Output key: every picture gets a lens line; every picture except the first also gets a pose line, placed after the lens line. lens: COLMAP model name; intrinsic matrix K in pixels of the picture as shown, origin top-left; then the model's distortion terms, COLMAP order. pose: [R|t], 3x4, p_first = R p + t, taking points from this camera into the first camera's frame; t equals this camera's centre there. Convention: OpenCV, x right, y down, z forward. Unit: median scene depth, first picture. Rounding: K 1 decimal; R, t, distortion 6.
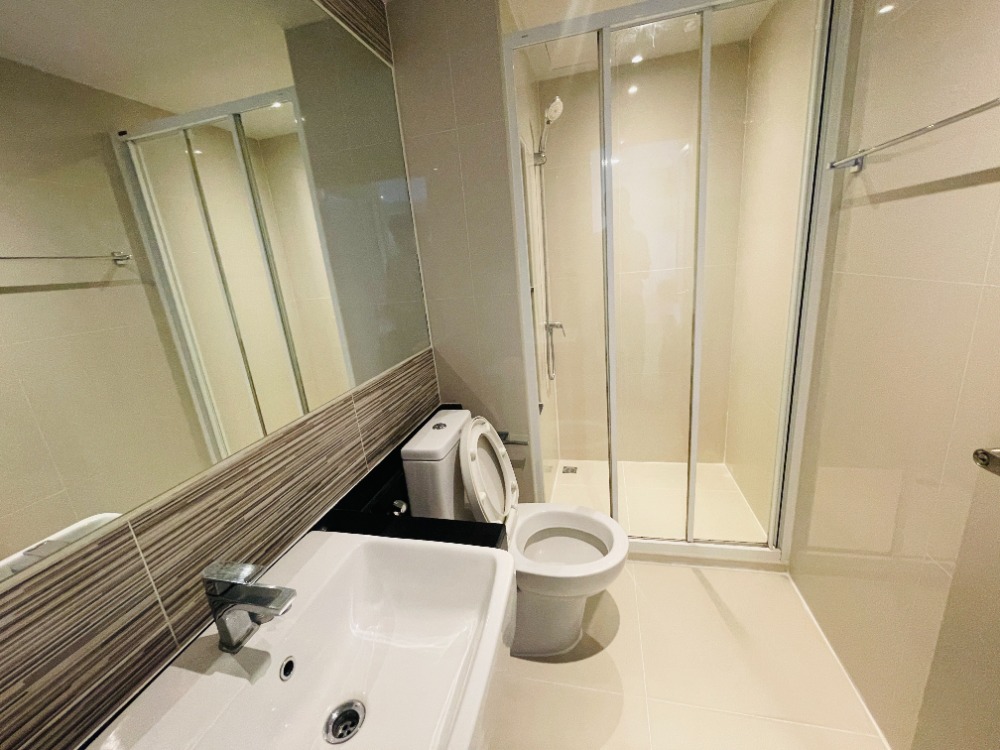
lens RADIAL K [[405.4, 0, 499.4], [0, 405.4, 372.1], [0, 0, 1]] dist [-0.000818, -0.000010]
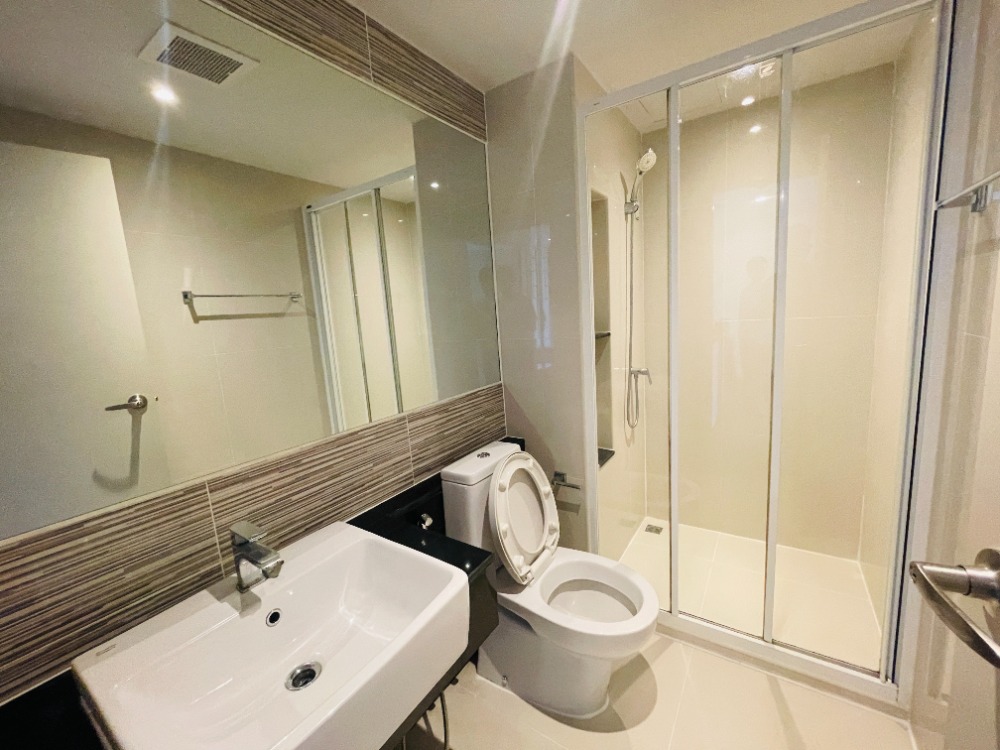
lens RADIAL K [[405.4, 0, 499.4], [0, 405.4, 372.1], [0, 0, 1]] dist [-0.000818, -0.000010]
pose [[0.939322, 0.080379, -0.333488, 0.232167], [-0.110446, 0.991258, -0.072170, -0.012084], [0.324772, 0.104623, 0.939988, -0.025714]]
